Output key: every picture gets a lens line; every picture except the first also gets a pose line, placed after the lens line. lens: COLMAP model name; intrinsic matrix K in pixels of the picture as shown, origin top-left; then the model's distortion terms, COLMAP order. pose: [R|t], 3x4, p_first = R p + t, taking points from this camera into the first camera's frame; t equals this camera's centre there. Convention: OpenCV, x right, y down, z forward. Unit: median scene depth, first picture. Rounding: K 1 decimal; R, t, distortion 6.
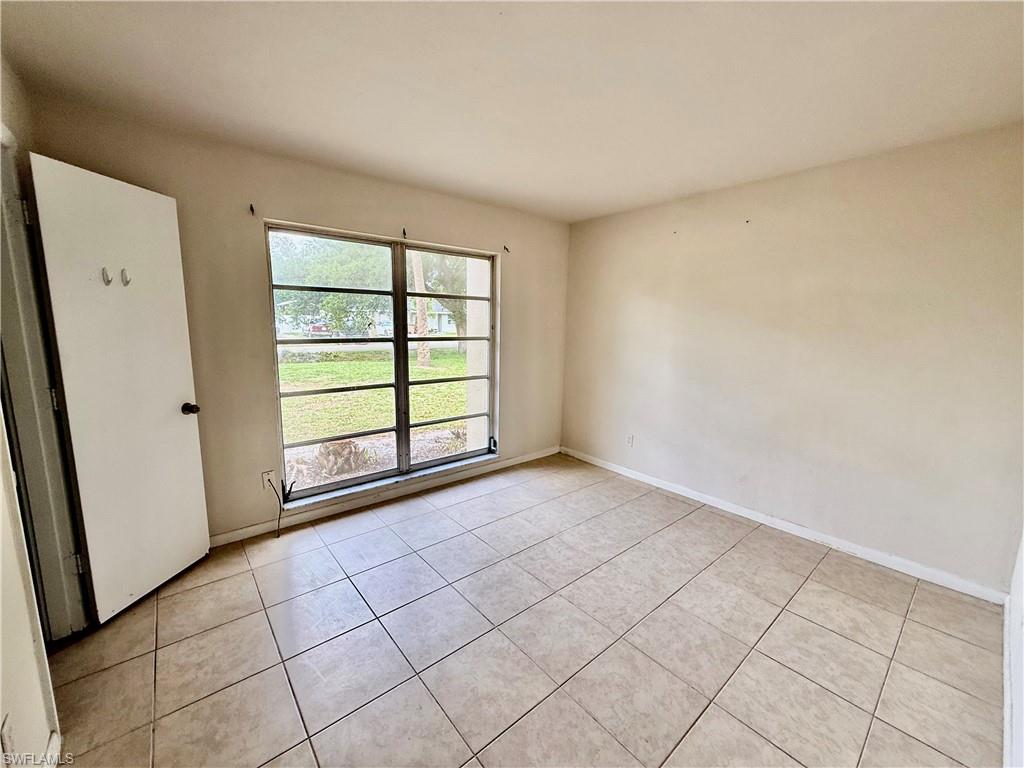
lens RADIAL K [[407.7, 0, 509.7], [0, 407.7, 383.3], [0, 0, 1]] dist [-0.000020, -0.000289]
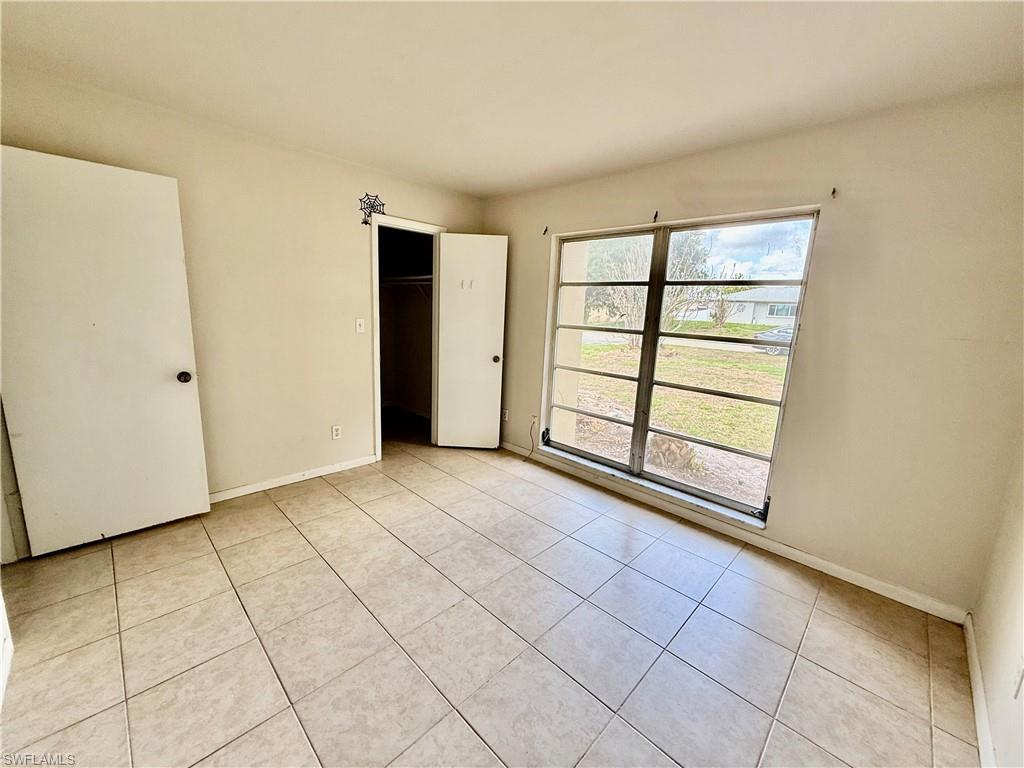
lens RADIAL K [[407.7, 0, 509.7], [0, 407.7, 383.3], [0, 0, 1]] dist [-0.000020, -0.000289]
pose [[0.097464, 0.174469, -0.979827, 0.741686], [-0.191276, 0.969444, 0.153594, -0.091640], [0.976685, 0.172448, 0.127858, 0.694970]]
